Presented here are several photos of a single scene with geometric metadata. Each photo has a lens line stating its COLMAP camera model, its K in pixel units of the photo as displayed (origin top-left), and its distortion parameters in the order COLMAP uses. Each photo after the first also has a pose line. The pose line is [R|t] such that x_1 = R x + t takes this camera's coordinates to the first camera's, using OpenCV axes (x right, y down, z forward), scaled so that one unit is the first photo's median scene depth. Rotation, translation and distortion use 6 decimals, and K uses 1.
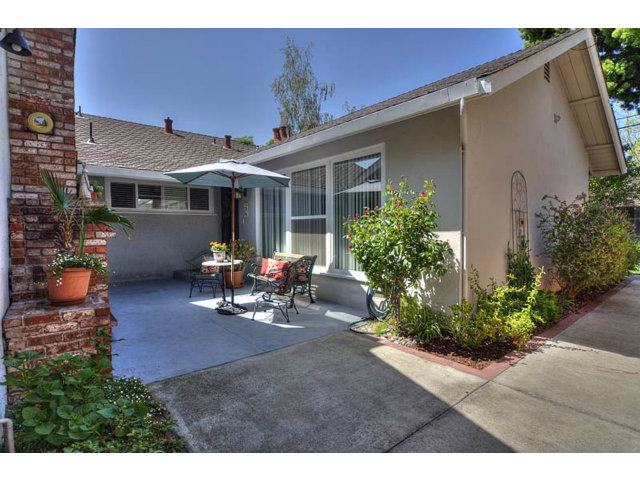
lens RADIAL K [[337.1, 0, 320.0], [0, 337.1, 240.0], [0, 0, 1]] dist [-0.020276, -0.000155]
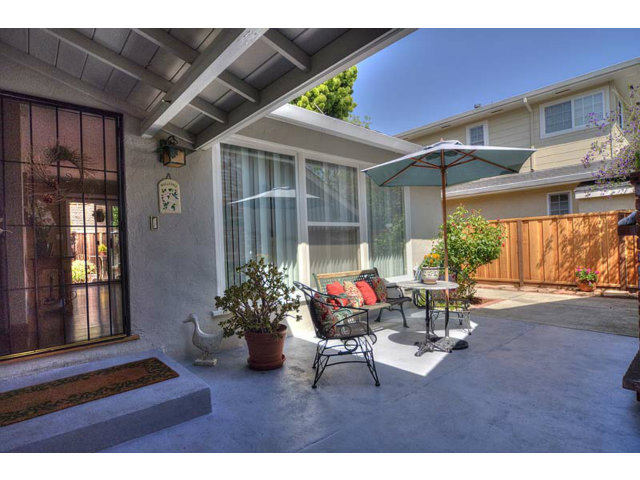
lens RADIAL K [[337.1, 0, 320.0], [0, 337.1, 240.0], [0, 0, 1]] dist [-0.020276, -0.000155]
pose [[-0.009877, 0.015628, 0.999829, -0.811281], [0.062961, 0.997904, -0.014976, -0.020258], [-0.997967, 0.062802, -0.010840, 1.026506]]
